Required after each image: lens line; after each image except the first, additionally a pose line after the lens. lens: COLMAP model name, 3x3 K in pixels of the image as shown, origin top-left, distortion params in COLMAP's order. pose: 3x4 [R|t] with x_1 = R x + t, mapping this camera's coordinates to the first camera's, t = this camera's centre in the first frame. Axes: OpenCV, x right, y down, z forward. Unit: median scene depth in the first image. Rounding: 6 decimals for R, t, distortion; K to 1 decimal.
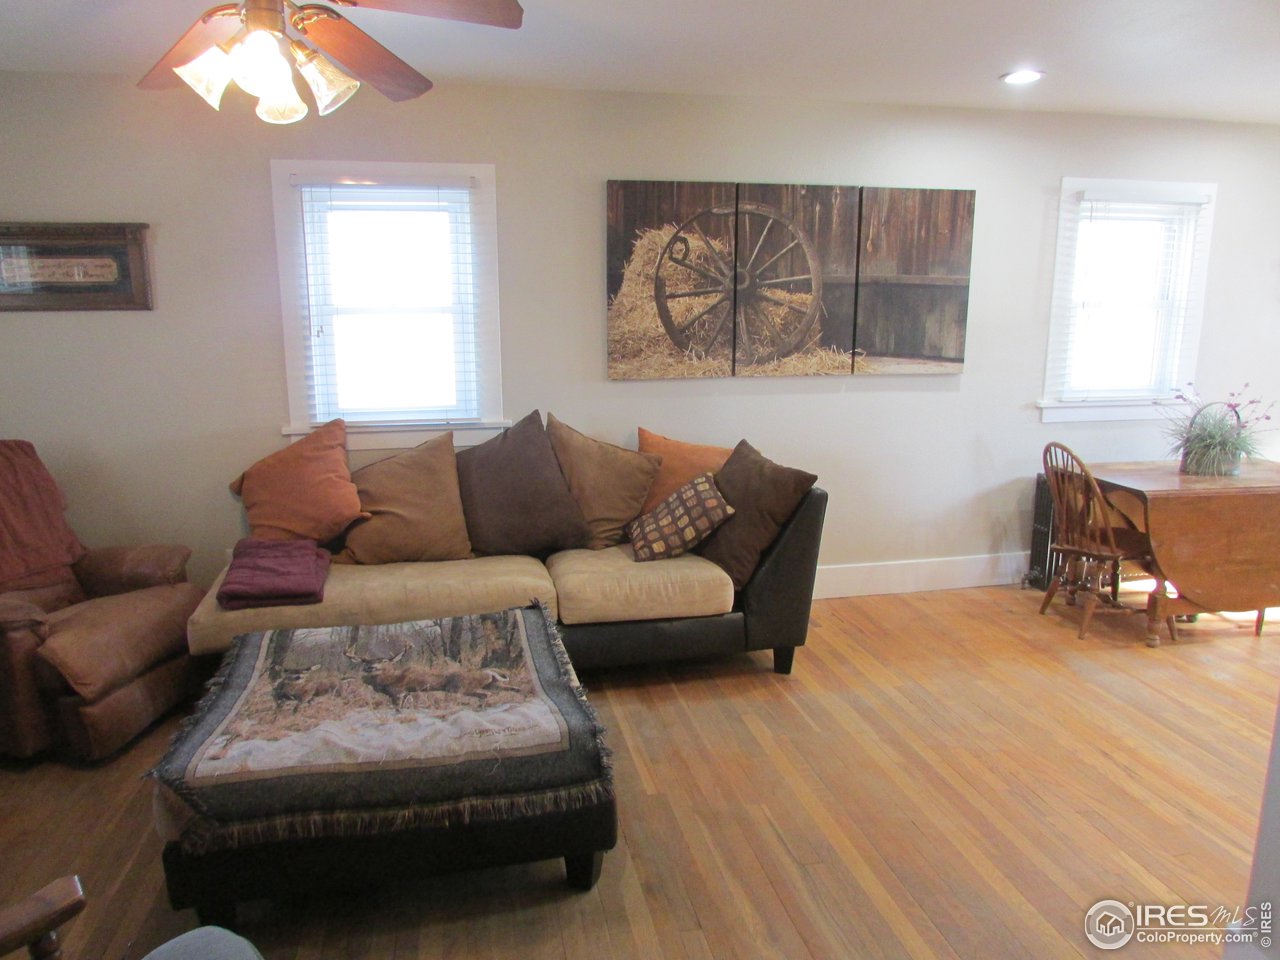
lens RADIAL K [[909.7, 0, 633.9], [0, 909.7, 481.2], [0, 0, 1]] dist [-0.044124, 0.019100]
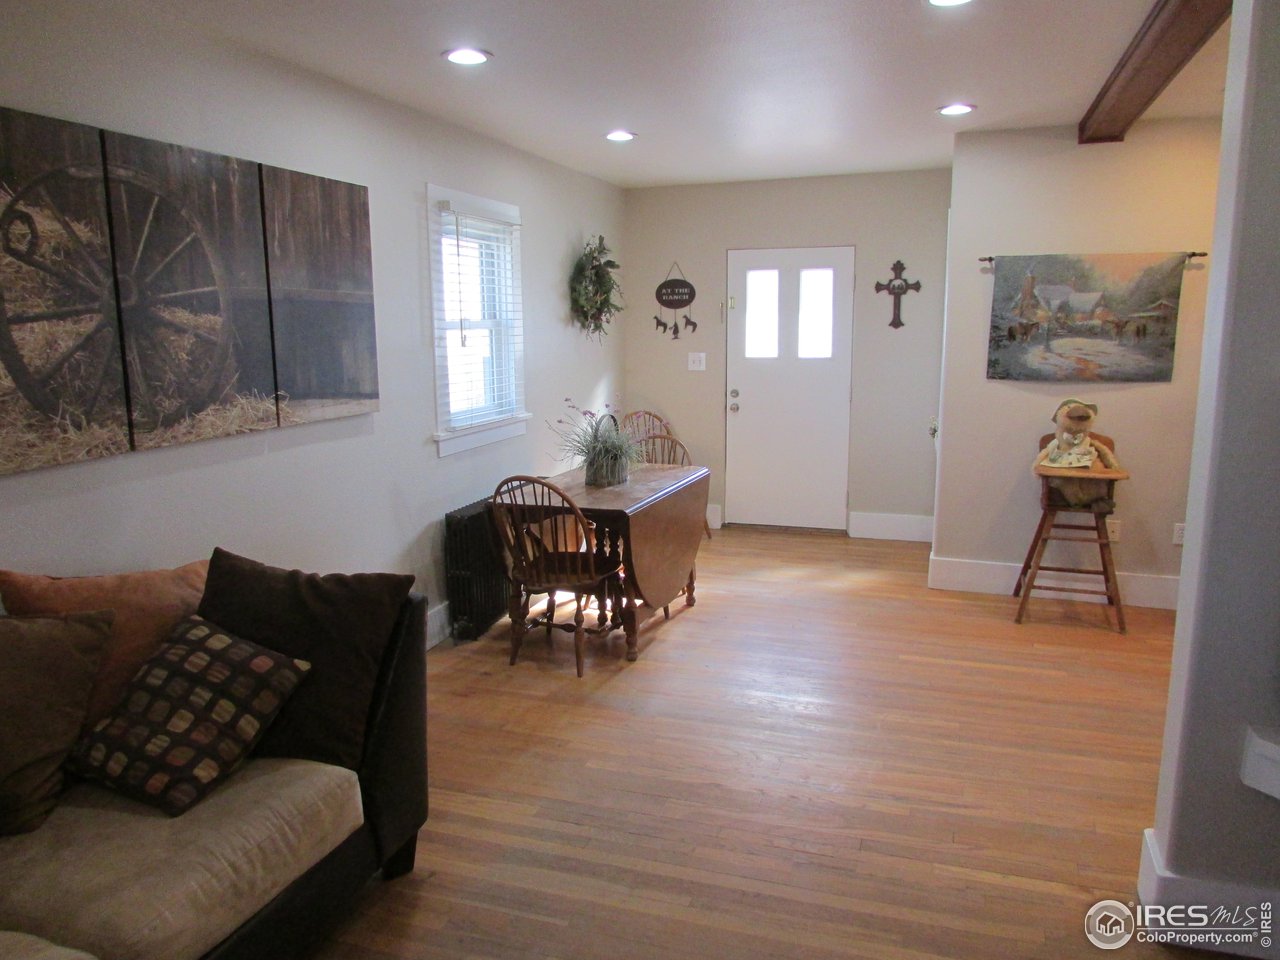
lens RADIAL K [[909.7, 0, 639.8], [0, 909.7, 482.0], [0, 0, 1]] dist [-0.044124, 0.019100]
pose [[0.502391, -0.156128, 0.850428, -0.235546], [0.181802, 0.980649, 0.072636, -0.077864], [-0.845311, 0.118118, 0.521054, 0.408288]]
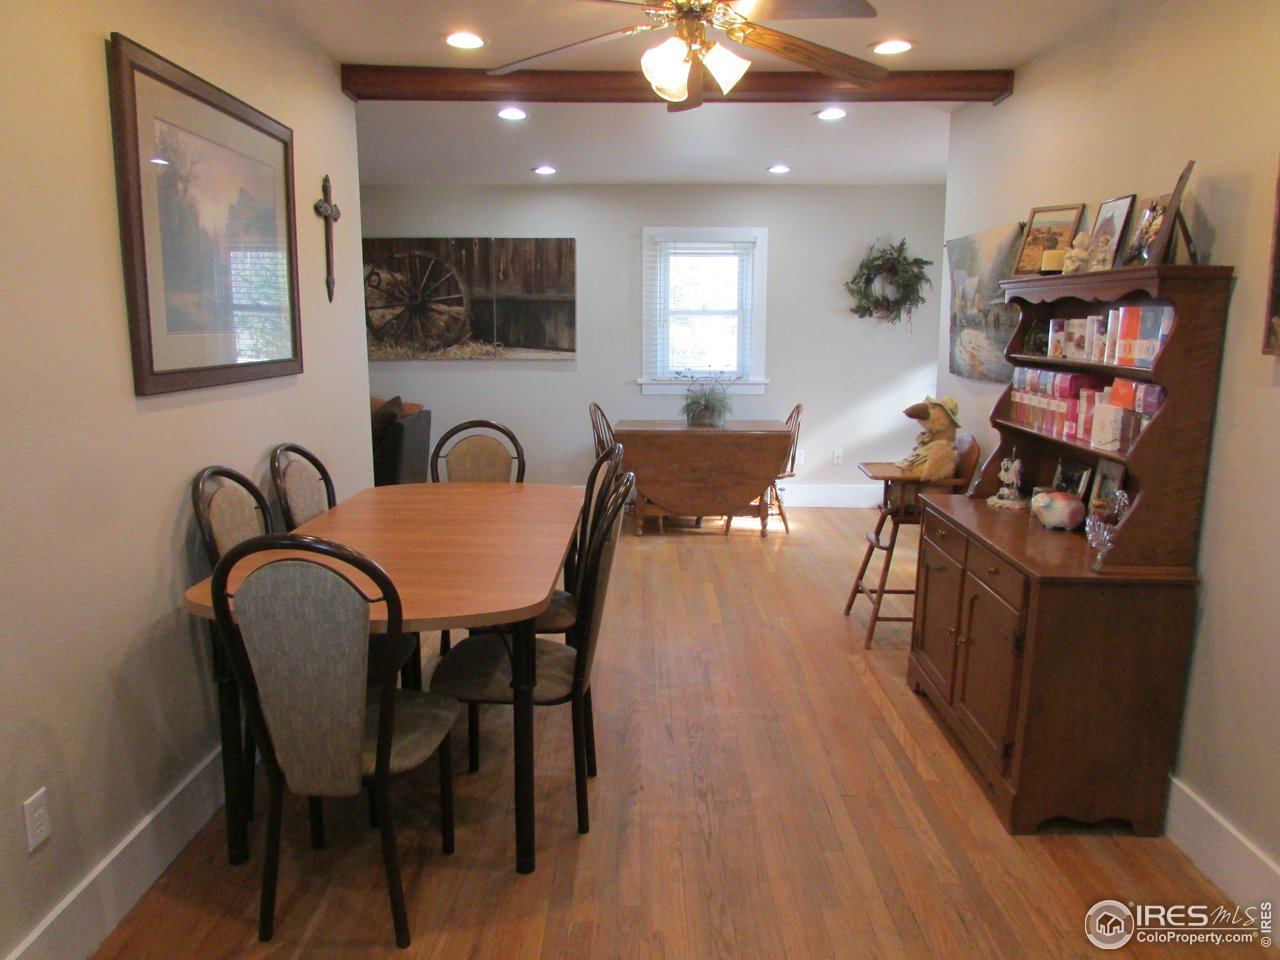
lens RADIAL K [[909.7, 0, 675.9], [0, 909.7, 470.9], [0, 0, 1]] dist [-0.044124, 0.019100]
pose [[0.984312, 0.030570, -0.173766, 0.842126], [-0.037111, 0.998715, -0.034519, 0.116928], [0.172487, 0.040427, 0.984182, -0.464910]]
